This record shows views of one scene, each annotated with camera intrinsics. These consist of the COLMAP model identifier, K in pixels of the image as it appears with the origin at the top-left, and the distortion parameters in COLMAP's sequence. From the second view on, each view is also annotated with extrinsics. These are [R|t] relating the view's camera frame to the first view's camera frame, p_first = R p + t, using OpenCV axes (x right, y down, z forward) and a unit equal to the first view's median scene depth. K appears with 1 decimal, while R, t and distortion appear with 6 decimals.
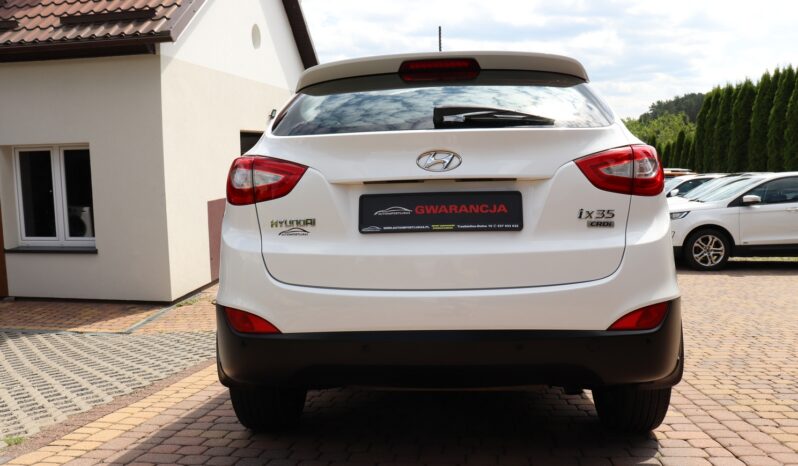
lens RADIAL K [[658.9, 0, 399.0], [0, 658.9, 233.0], [0, 0, 1]] dist [-0.093585, 0.006864]
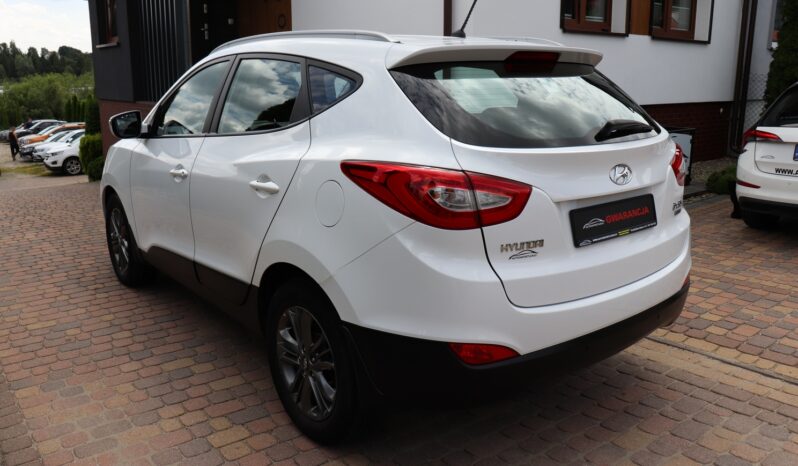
lens RADIAL K [[658.9, 0, 399.0], [0, 658.9, 233.0], [0, 0, 1]] dist [-0.093585, 0.006864]
pose [[0.729199, -0.144976, 0.668768, -0.957369], [-0.014447, 0.973821, 0.226858, -0.254879], [-0.684149, -0.175086, 0.708015, 0.449703]]
